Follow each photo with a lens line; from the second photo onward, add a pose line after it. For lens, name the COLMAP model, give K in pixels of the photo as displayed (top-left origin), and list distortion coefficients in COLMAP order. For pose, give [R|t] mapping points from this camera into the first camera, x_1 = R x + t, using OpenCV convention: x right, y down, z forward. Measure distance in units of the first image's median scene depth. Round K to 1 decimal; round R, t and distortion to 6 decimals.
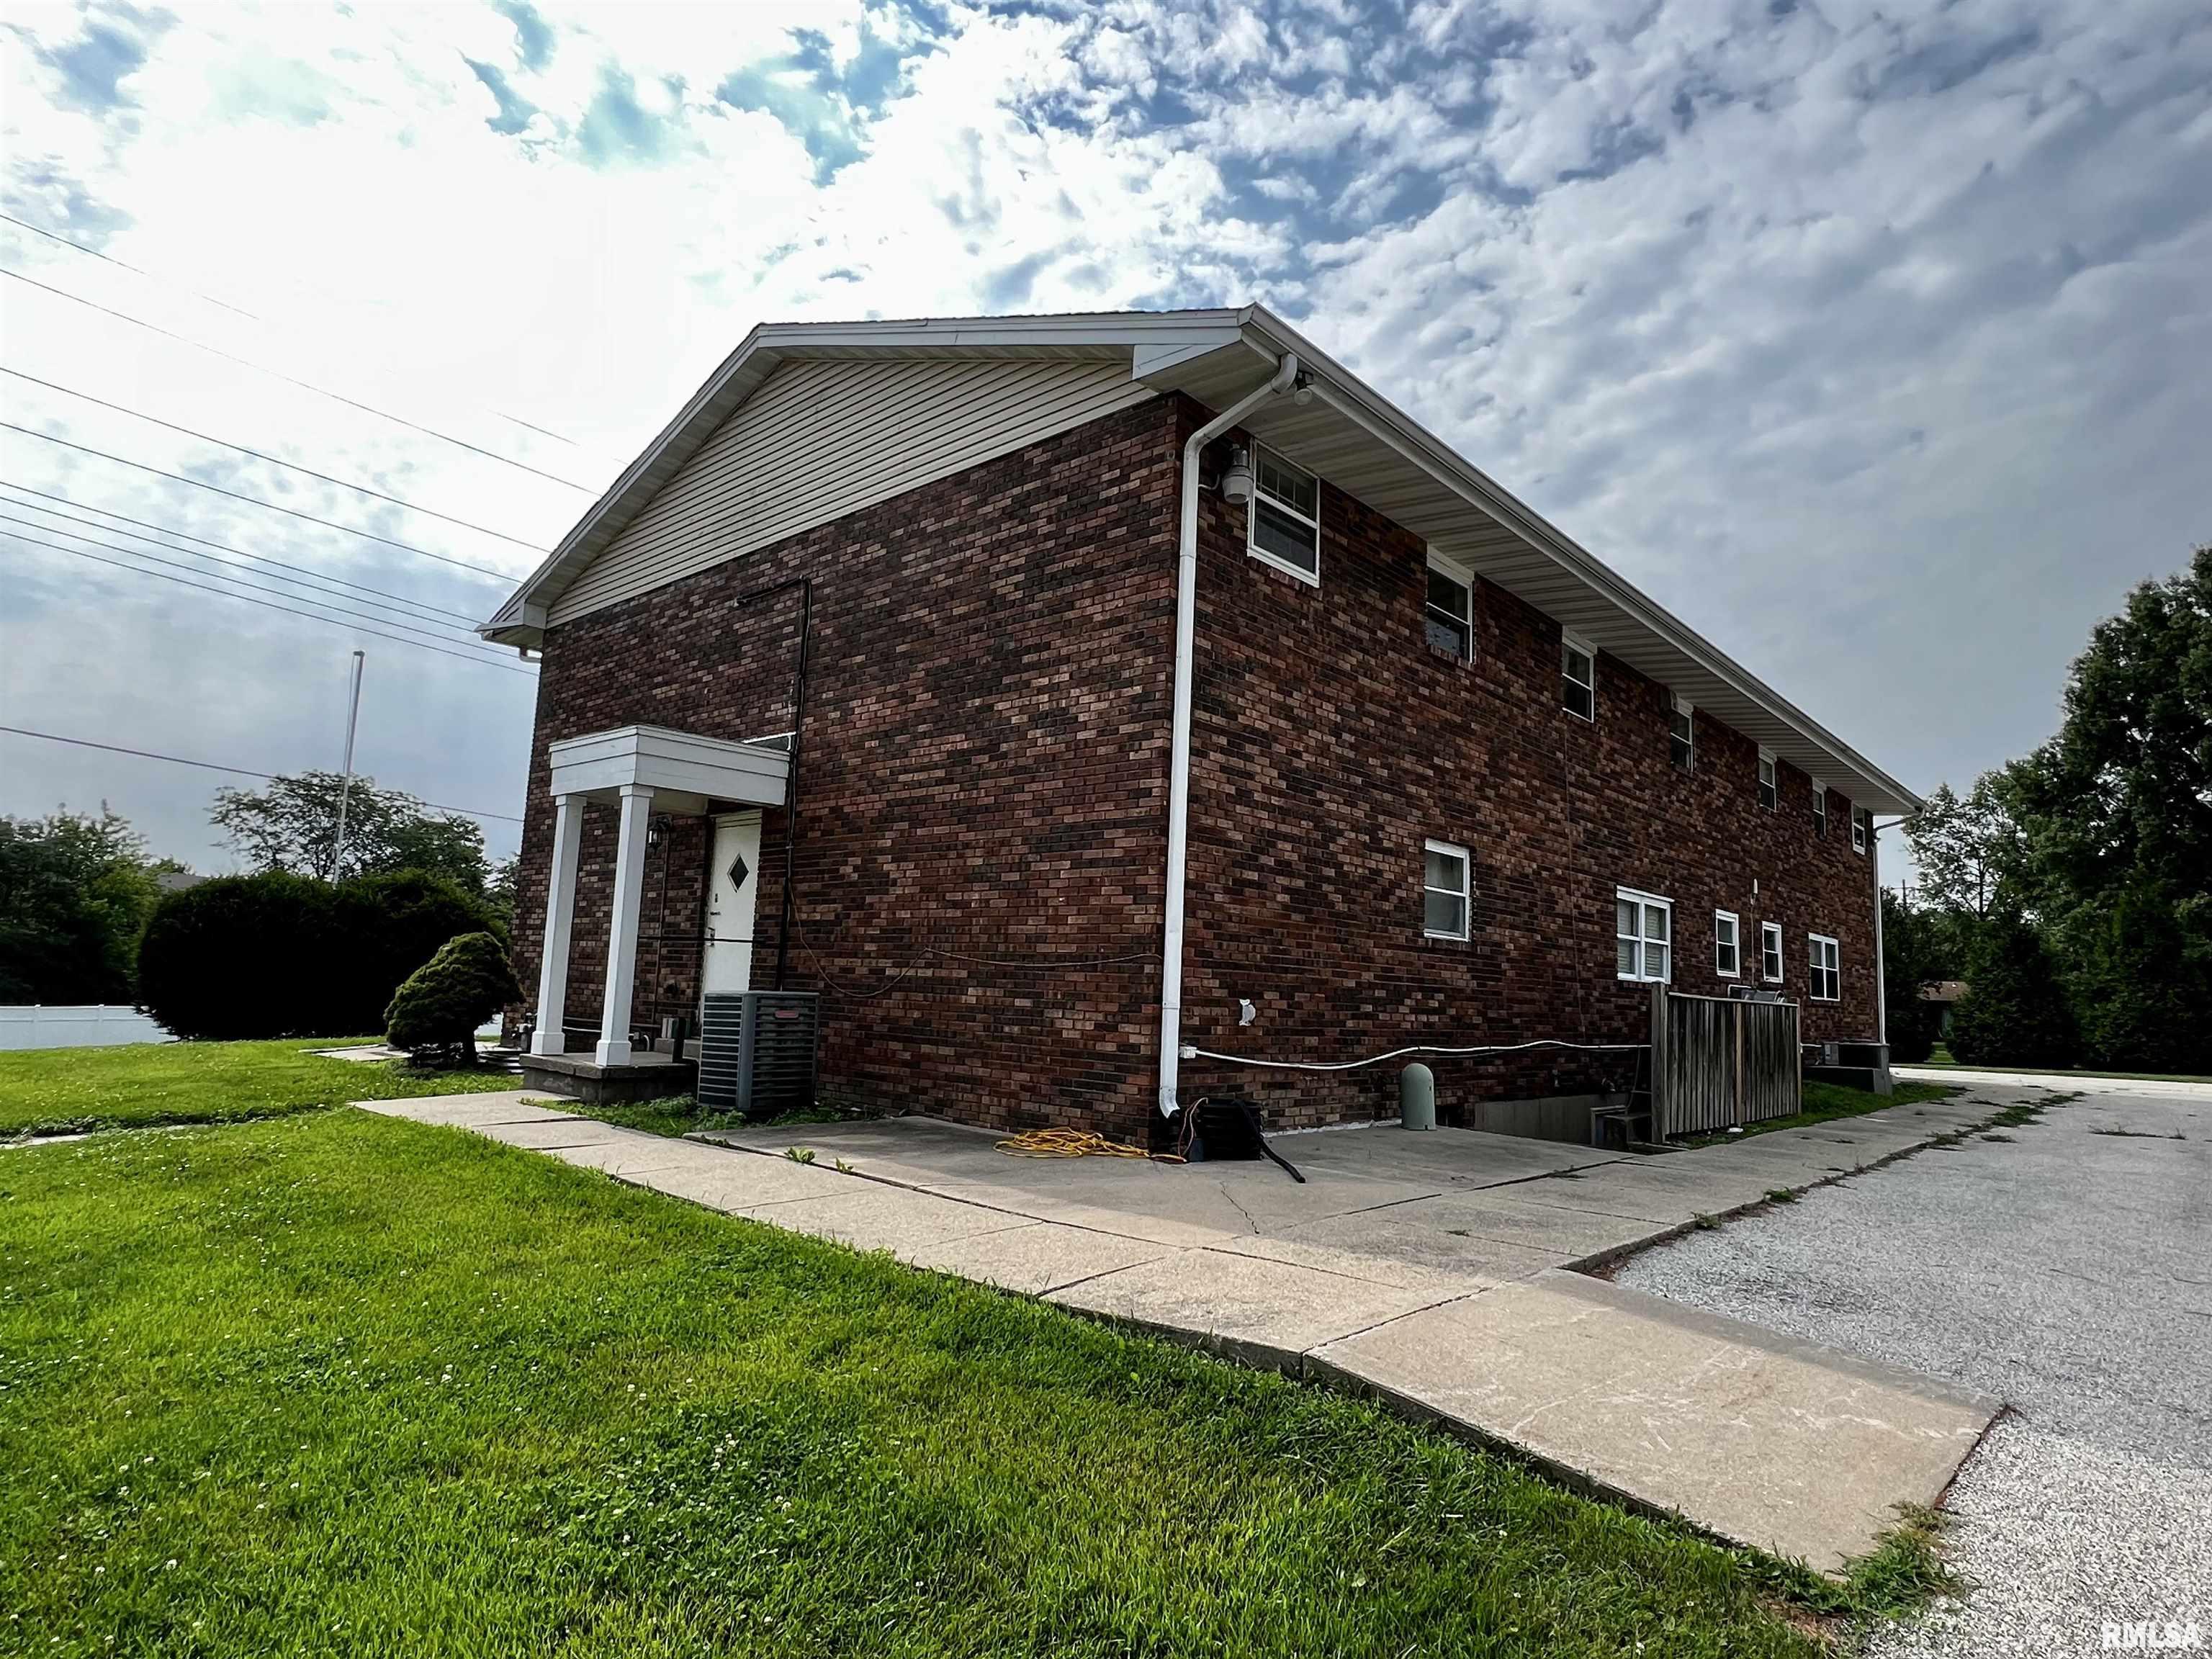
lens RADIAL K [[1221.4, 0, 1106.0], [0, 1221.4, 829.5], [0, 0, 1]] dist [0.000379, 0.000401]
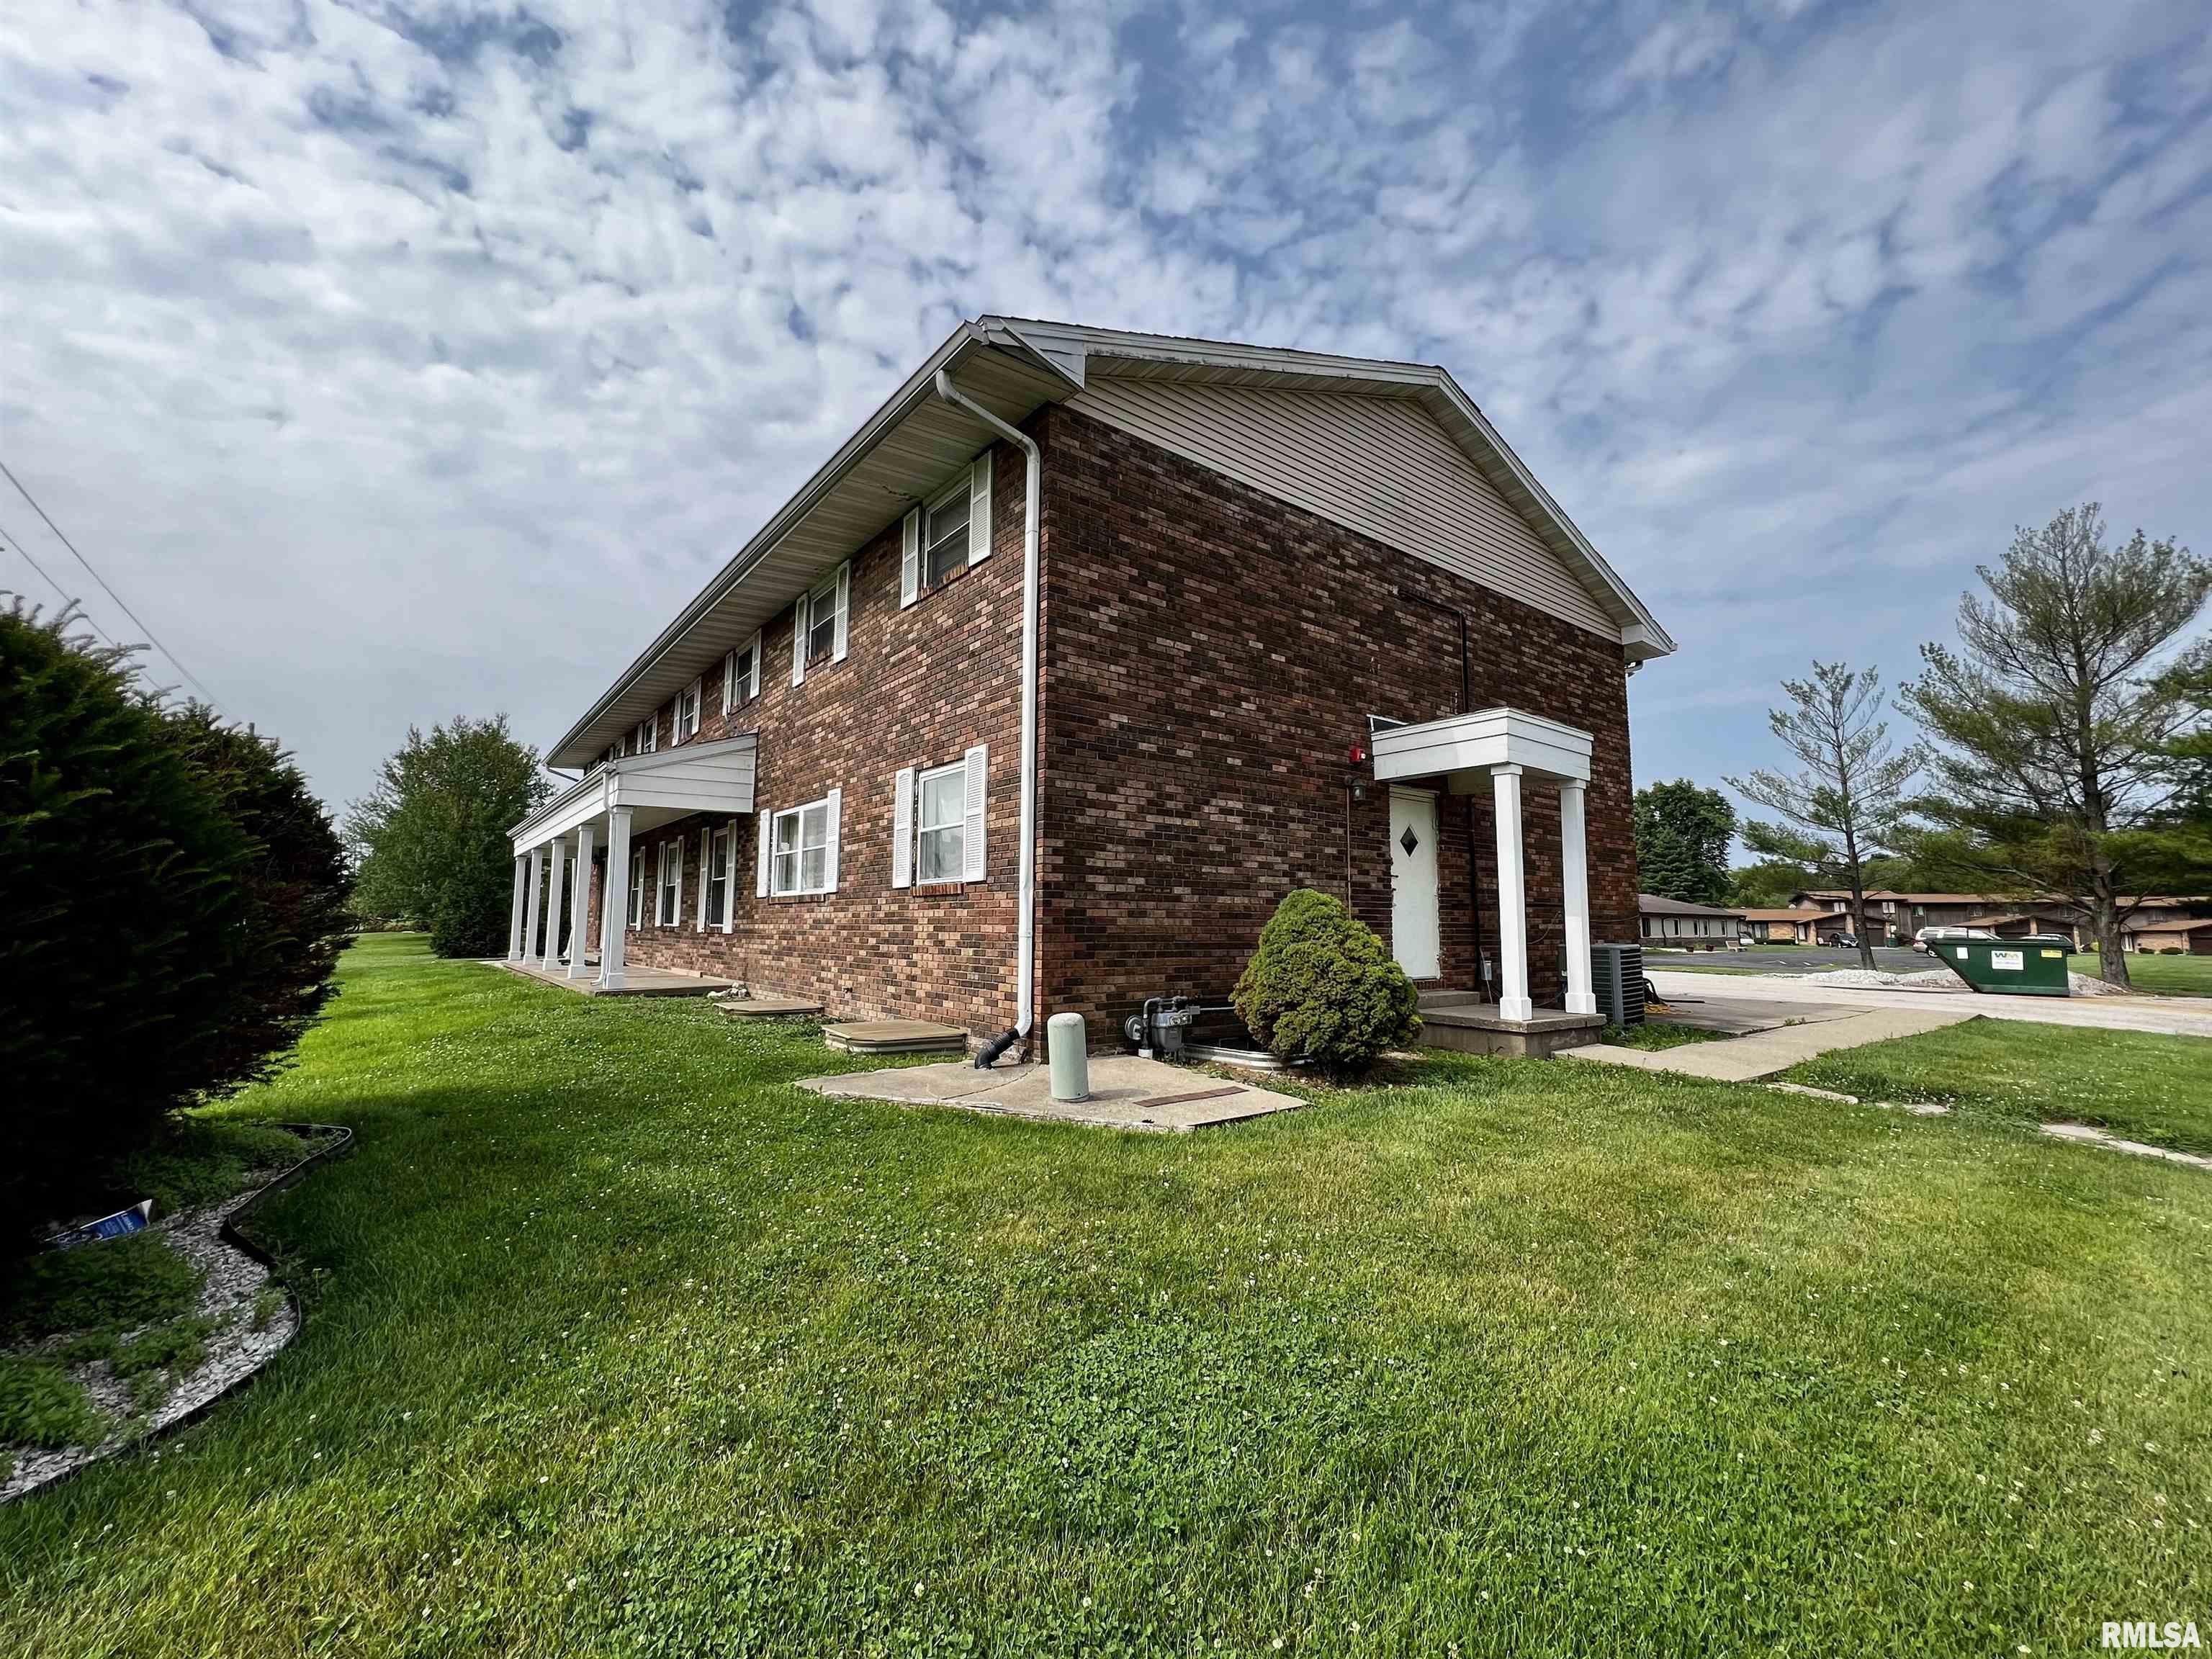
lens RADIAL K [[924.6, 0, 1106.0], [0, 924.6, 829.5], [0, 0, 1]] dist [0.001062, 0.000125]
pose [[0.171927, 0.065273, 0.982945, -1.138393], [-0.128127, 0.990808, -0.043385, 0.093272], [-0.976742, -0.118483, 0.178710, 1.075794]]
